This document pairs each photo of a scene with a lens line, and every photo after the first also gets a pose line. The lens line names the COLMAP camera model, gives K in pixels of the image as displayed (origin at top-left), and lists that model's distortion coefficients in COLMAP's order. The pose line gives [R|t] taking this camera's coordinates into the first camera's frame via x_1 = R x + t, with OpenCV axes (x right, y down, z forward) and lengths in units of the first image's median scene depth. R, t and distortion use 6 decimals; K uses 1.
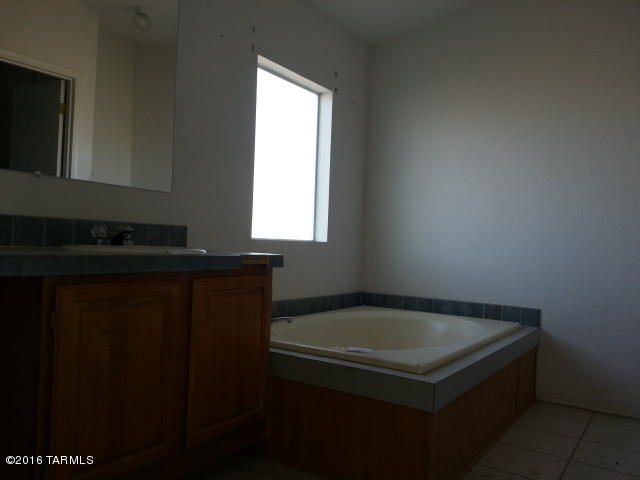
lens RADIAL K [[519.4, 0, 318.9], [0, 519.4, 237.4], [0, 0, 1]] dist [0.109357, -0.171412]
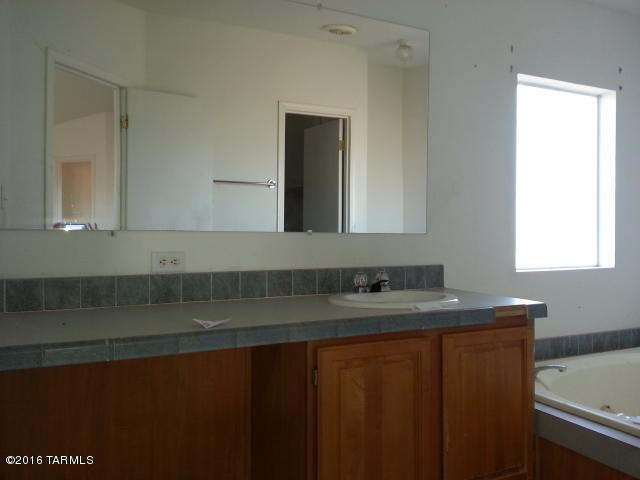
lens RADIAL K [[519.4, 0, 318.9], [0, 519.4, 237.4], [0, 0, 1]] dist [0.109357, -0.171412]
pose [[0.865131, -0.031737, -0.500541, 0.052620], [0.035974, 0.999352, -0.001188, -0.096798], [0.500255, -0.016979, 0.865712, 0.015665]]
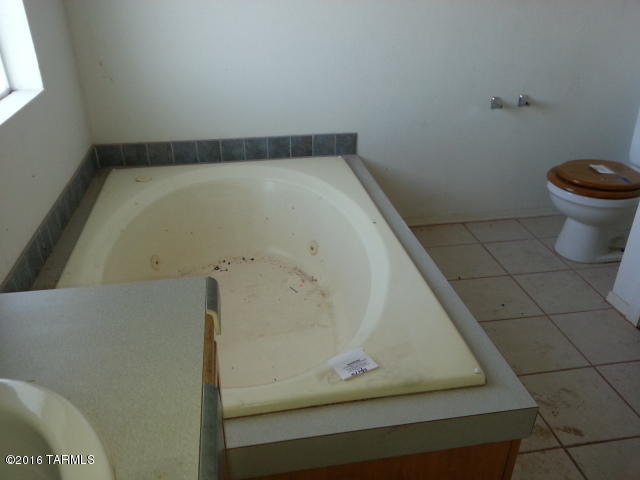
lens RADIAL K [[519.4, 0, 318.9], [0, 519.4, 237.4], [0, 0, 1]] dist [0.109357, -0.171412]
pose [[0.724375, -0.359133, 0.588476, -0.250207], [0.013579, 0.860865, 0.508651, -0.216117], [-0.689272, -0.360464, 0.628466, 0.729837]]
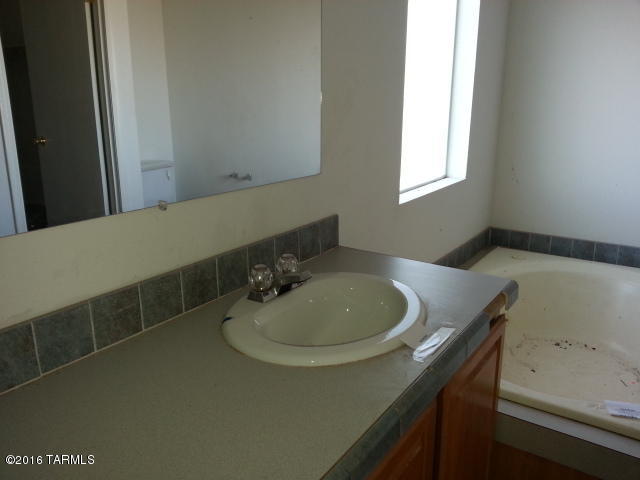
lens RADIAL K [[519.4, 0, 318.9], [0, 519.4, 237.4], [0, 0, 1]] dist [0.109357, -0.171412]
pose [[0.998806, -0.033594, -0.035465, -0.300516], [0.041965, 0.961697, 0.270882, -0.216404], [0.025006, -0.272047, 0.961959, 0.376863]]
